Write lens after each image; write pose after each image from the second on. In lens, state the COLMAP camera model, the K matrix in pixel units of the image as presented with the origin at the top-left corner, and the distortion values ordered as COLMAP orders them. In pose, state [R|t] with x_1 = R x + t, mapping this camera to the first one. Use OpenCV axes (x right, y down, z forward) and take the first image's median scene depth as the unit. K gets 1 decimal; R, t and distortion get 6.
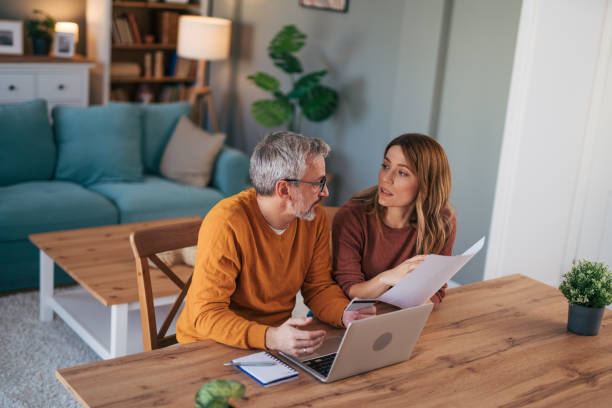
lens RADIAL K [[853.2, 0, 306.0], [0, 853.2, 204.0], [0, 0, 1]] dist [-0.003793, 0.033798]
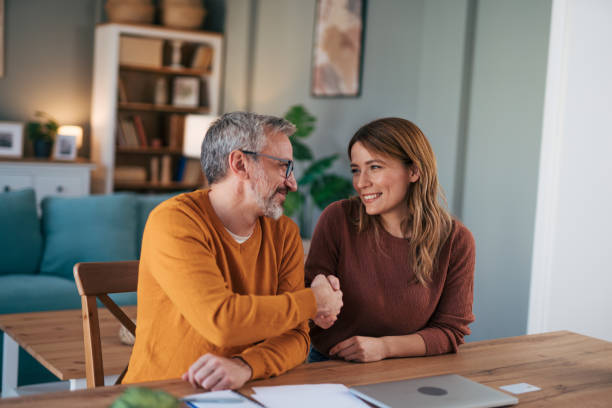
lens RADIAL K [[849.5, 0, 306.0], [0, 849.5, 204.0], [0, 0, 1]] dist [-0.012482, -0.039836]
pose [[0.999069, -0.020727, -0.037827, 0.035953], [0.013268, 0.982133, -0.187719, 0.107802], [0.041042, 0.187042, 0.981494, 0.174145]]
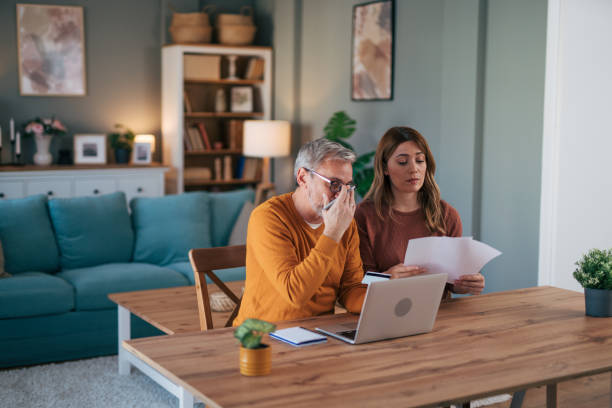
lens RADIAL K [[853.2, 0, 306.0], [0, 853.2, 204.0], [0, 0, 1]] dist [-0.003793, 0.033798]
pose [[0.993658, -0.062549, -0.093446, 0.051545], [0.045899, 0.984246, -0.170742, 0.145067], [0.102654, 0.165370, 0.980875, -0.101764]]
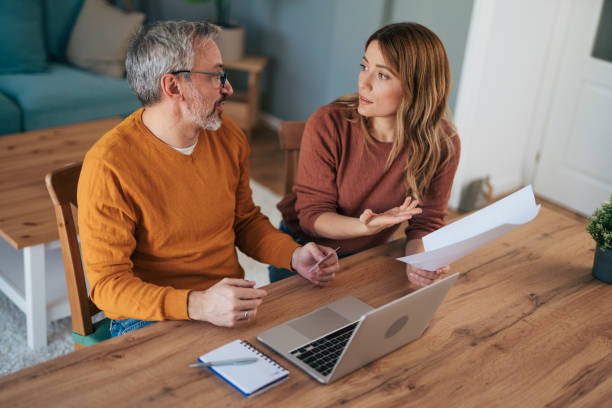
lens RADIAL K [[853.2, 0, 306.0], [0, 853.2, 204.0], [0, 0, 1]] dist [-0.003793, 0.033798]
pose [[0.993769, -0.029376, 0.107522, -0.047941], [0.011301, 0.986229, 0.164998, -0.051260], [-0.110889, -0.162755, 0.980415, 0.185375]]
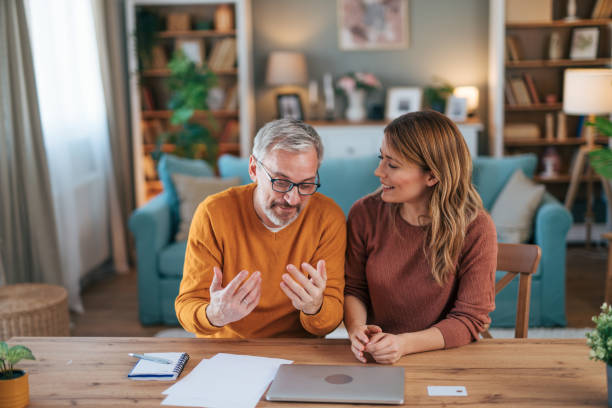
lens RADIAL K [[853.2, 0, 306.0], [0, 853.2, 204.0], [0, 0, 1]] dist [-0.003793, 0.033798]
pose [[0.753539, 0.008531, -0.657348, 0.459376], [-0.089866, 0.991866, -0.090143, 0.060690], [0.651232, 0.126999, 0.748177, 0.267317]]
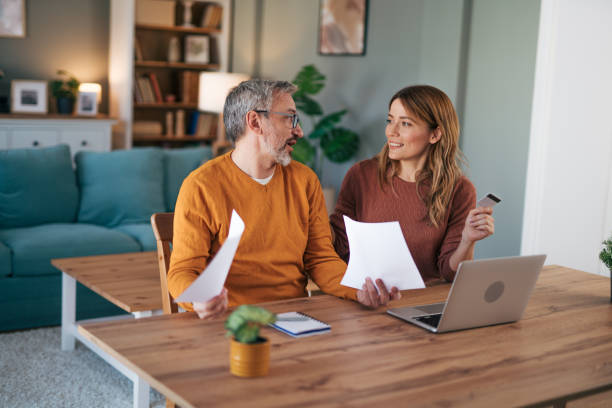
lens RADIAL K [[853.2, 0, 306.0], [0, 853.2, 204.0], [0, 0, 1]] dist [-0.003793, 0.033798]
pose [[0.999308, -0.029969, -0.022052, -0.008228], [0.027026, 0.991986, -0.123424, 0.120961], [0.025575, 0.122743, 0.992109, 0.026424]]
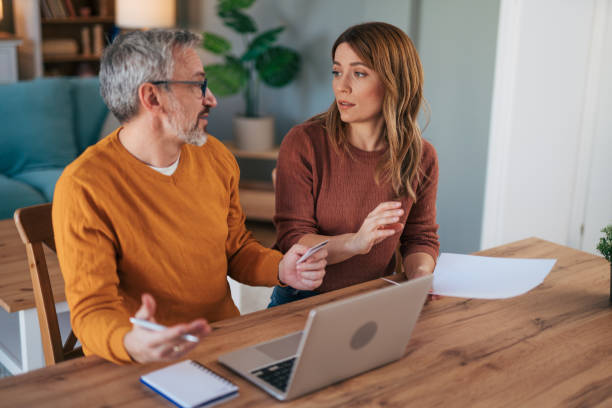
lens RADIAL K [[853.2, 0, 306.0], [0, 853.2, 204.0], [0, 0, 1]] dist [-0.003793, 0.033798]
pose [[0.997739, -0.062758, 0.024058, 0.022677], [0.062672, 0.998025, 0.004293, 0.033731], [-0.024280, -0.002776, 0.999701, 0.212452]]
